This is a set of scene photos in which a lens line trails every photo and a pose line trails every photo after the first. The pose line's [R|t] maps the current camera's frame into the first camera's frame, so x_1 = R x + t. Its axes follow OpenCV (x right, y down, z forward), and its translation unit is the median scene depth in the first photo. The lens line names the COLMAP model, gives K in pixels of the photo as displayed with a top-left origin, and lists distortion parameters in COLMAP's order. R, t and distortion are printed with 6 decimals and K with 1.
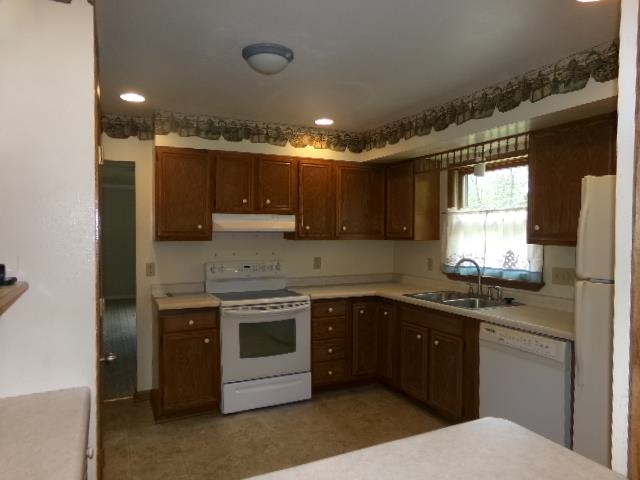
lens RADIAL K [[439.0, 0, 321.9], [0, 439.0, 243.3], [0, 0, 1]] dist [-0.029490, 0.041298]
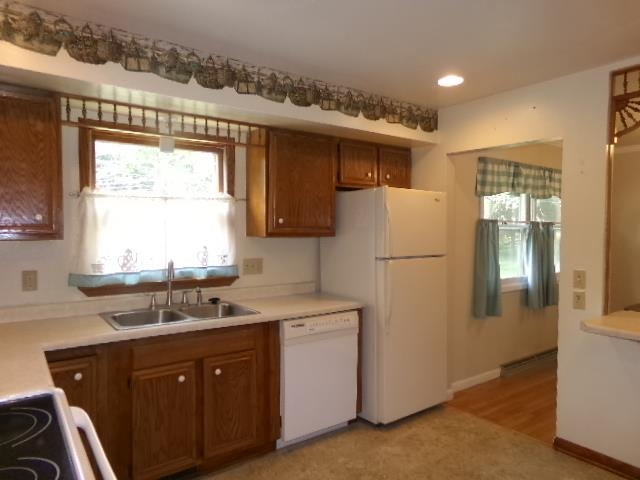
lens RADIAL K [[439.0, 0, 325.2], [0, 439.0, 236.7], [0, 0, 1]] dist [-0.029490, 0.041298]
pose [[-0.178541, -0.017866, 0.983770, -0.478797], [0.022988, 0.999486, 0.022323, -0.016103], [-0.983664, 0.026600, -0.178039, 0.908496]]
